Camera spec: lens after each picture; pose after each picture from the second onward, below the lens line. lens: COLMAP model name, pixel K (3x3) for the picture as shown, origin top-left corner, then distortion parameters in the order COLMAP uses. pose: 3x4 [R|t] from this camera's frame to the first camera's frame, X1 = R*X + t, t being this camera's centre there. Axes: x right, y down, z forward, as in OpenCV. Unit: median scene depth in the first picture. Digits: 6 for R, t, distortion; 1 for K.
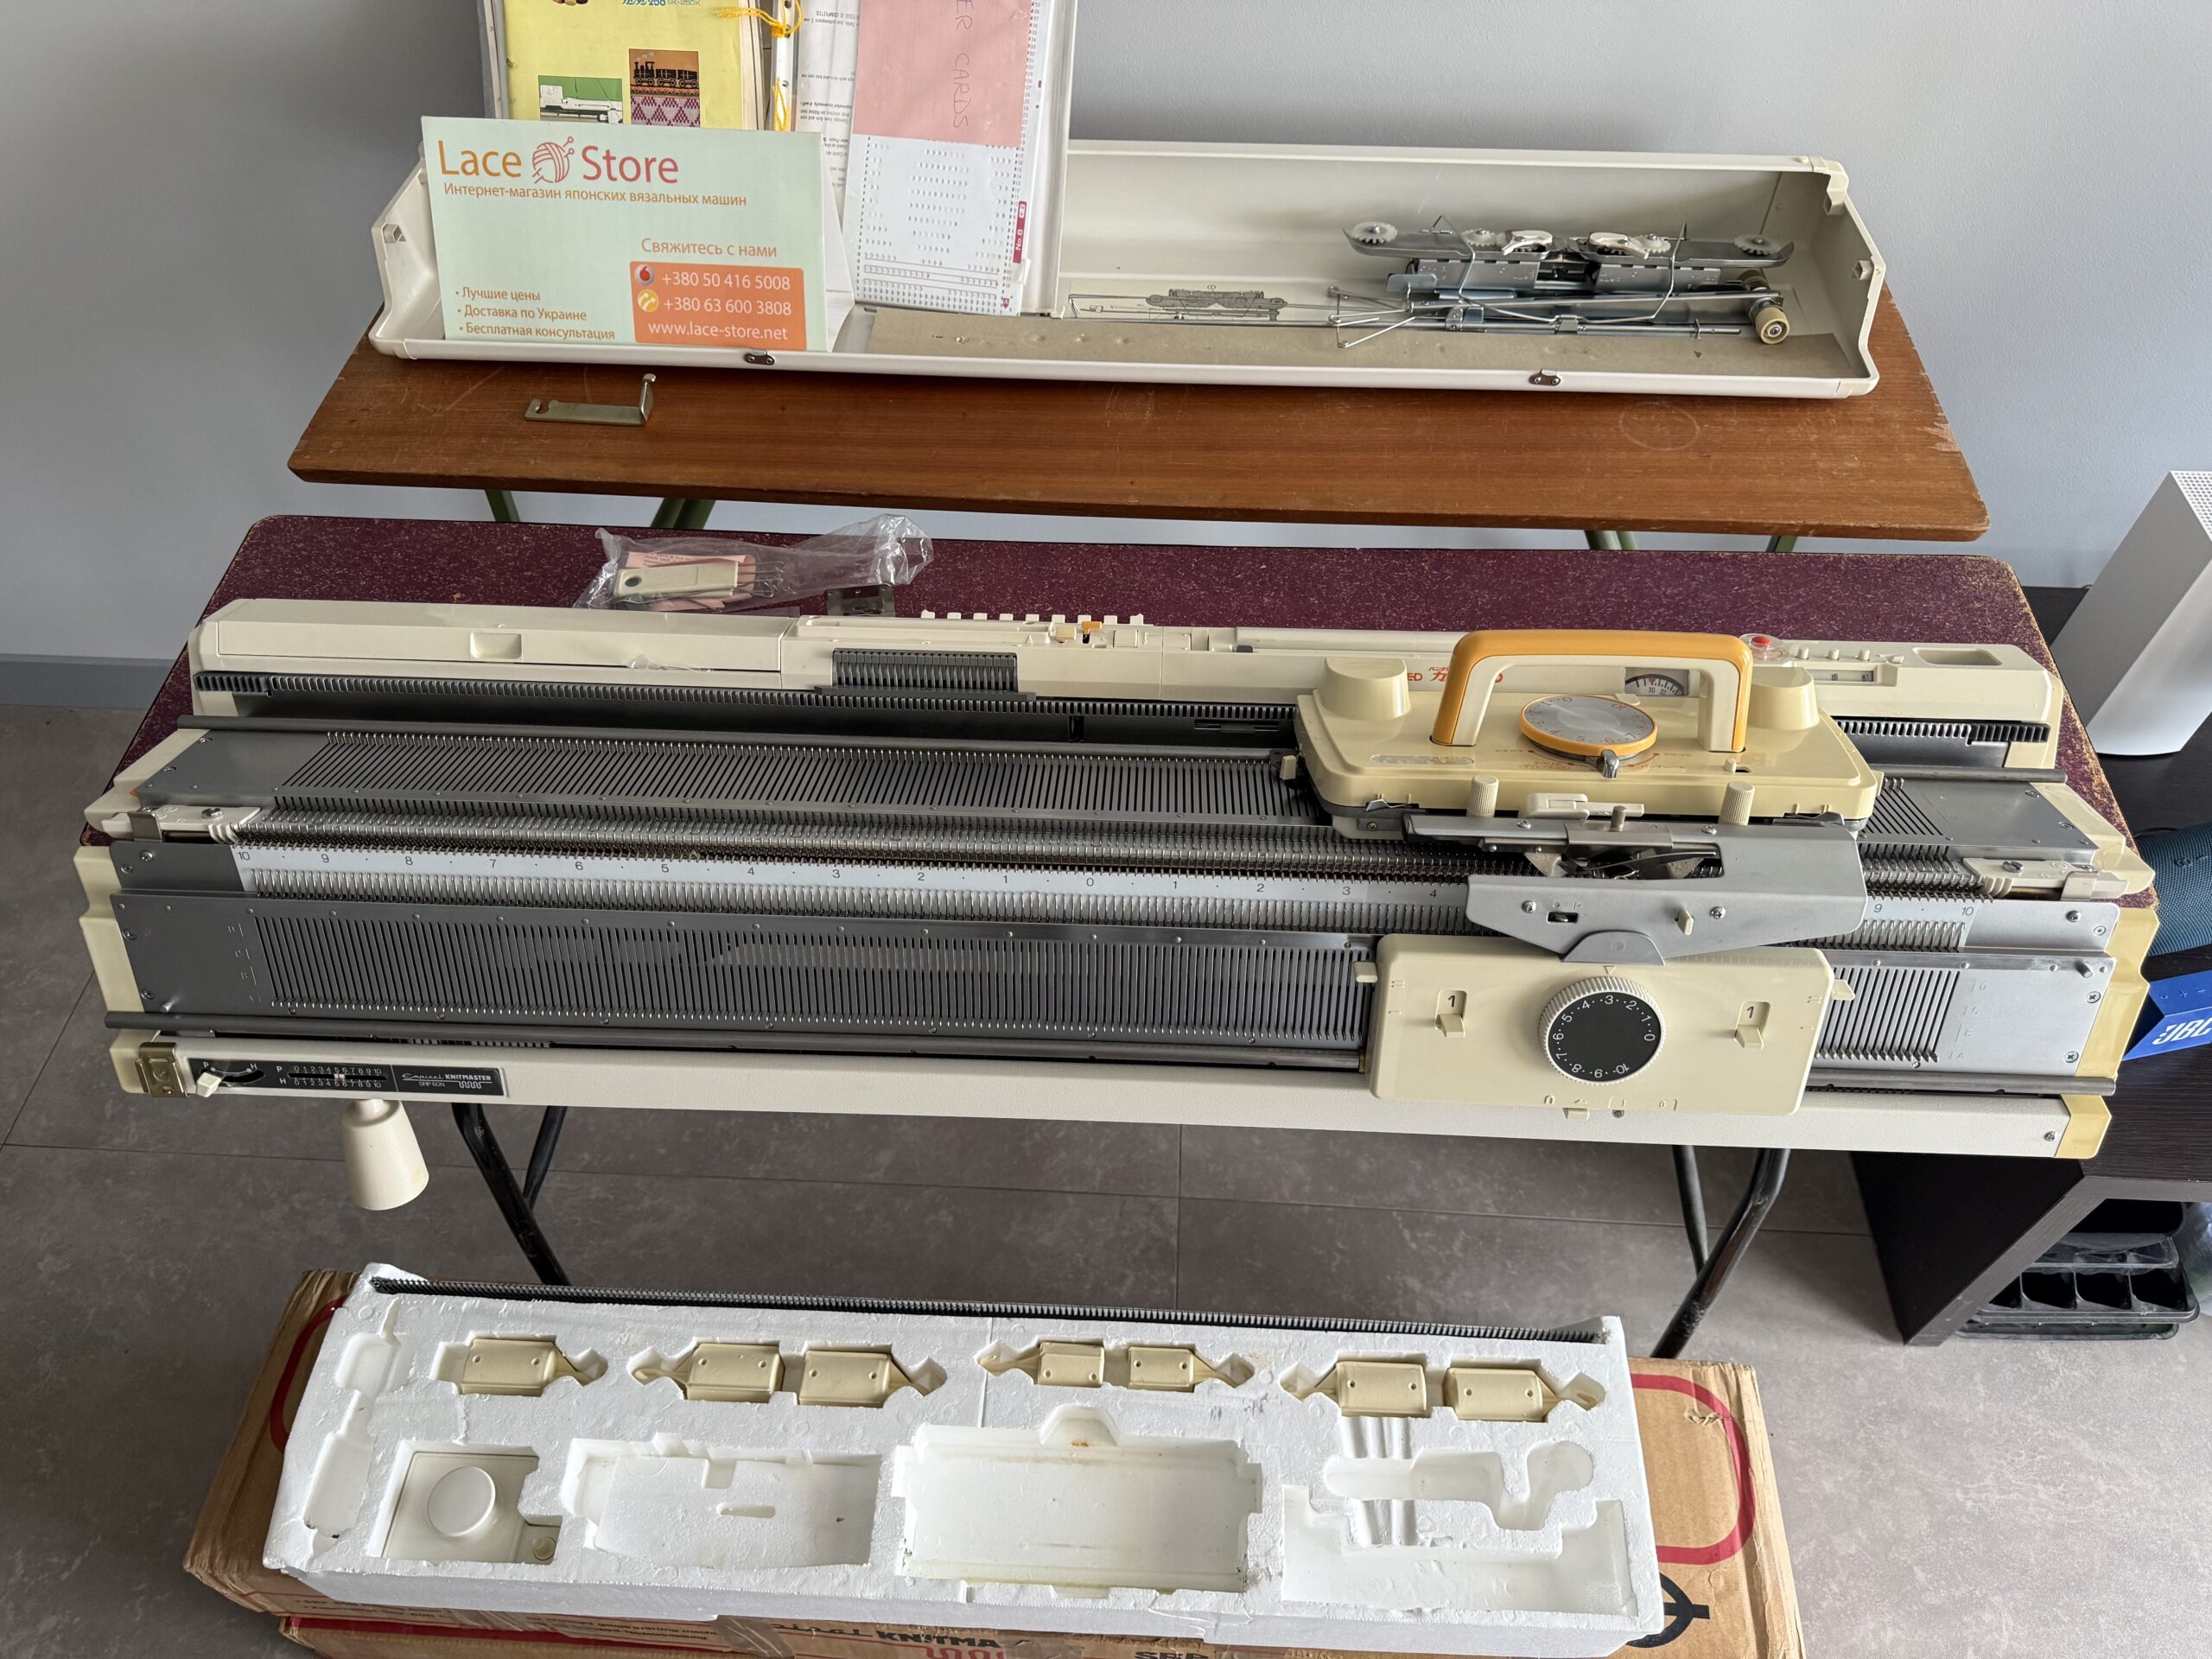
lens RADIAL K [[1631.6, 0, 1116.5], [0, 1631.6, 827.6], [0, 0, 1]] dist [-0.002986, -0.017098]
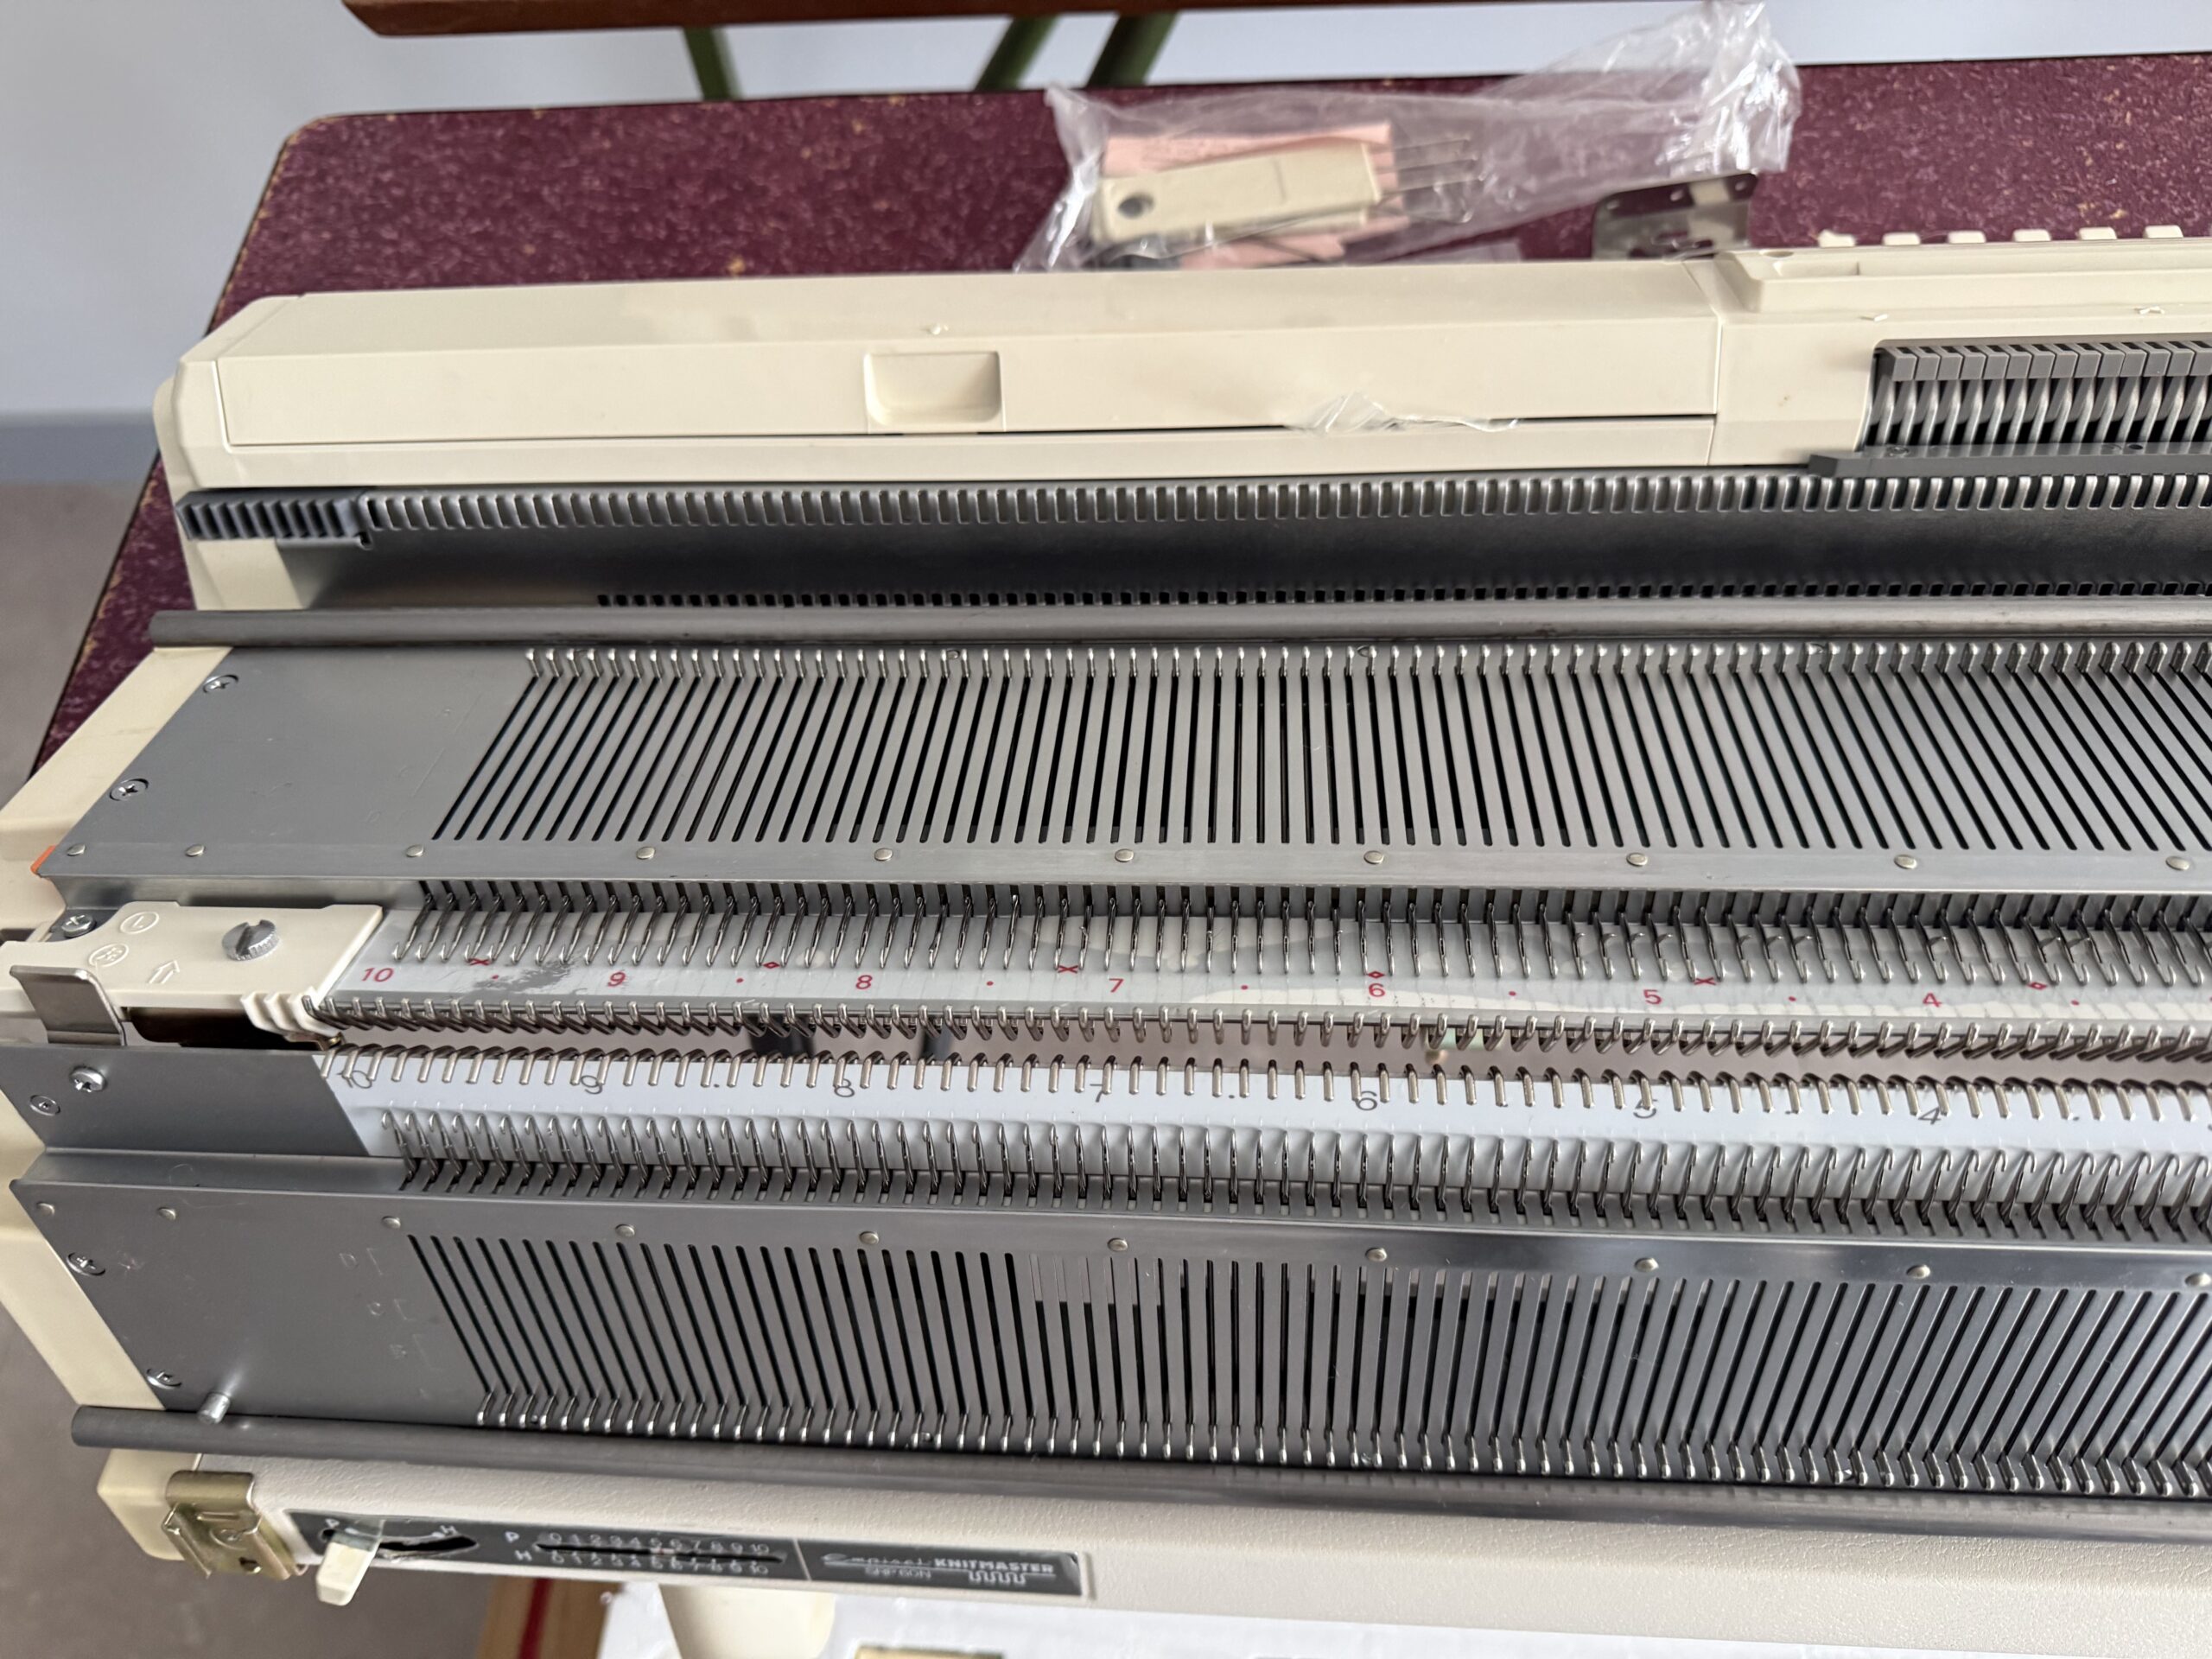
lens RADIAL K [[1631.6, 0, 1077.3], [0, 1631.6, 822.0], [0, 0, 1]] dist [-0.002986, -0.017098]
pose [[0.995761, -0.030738, -0.086694, -0.275022], [0.046569, 0.981261, 0.186969, -0.070622], [0.079323, -0.190214, 0.978533, 0.534181]]
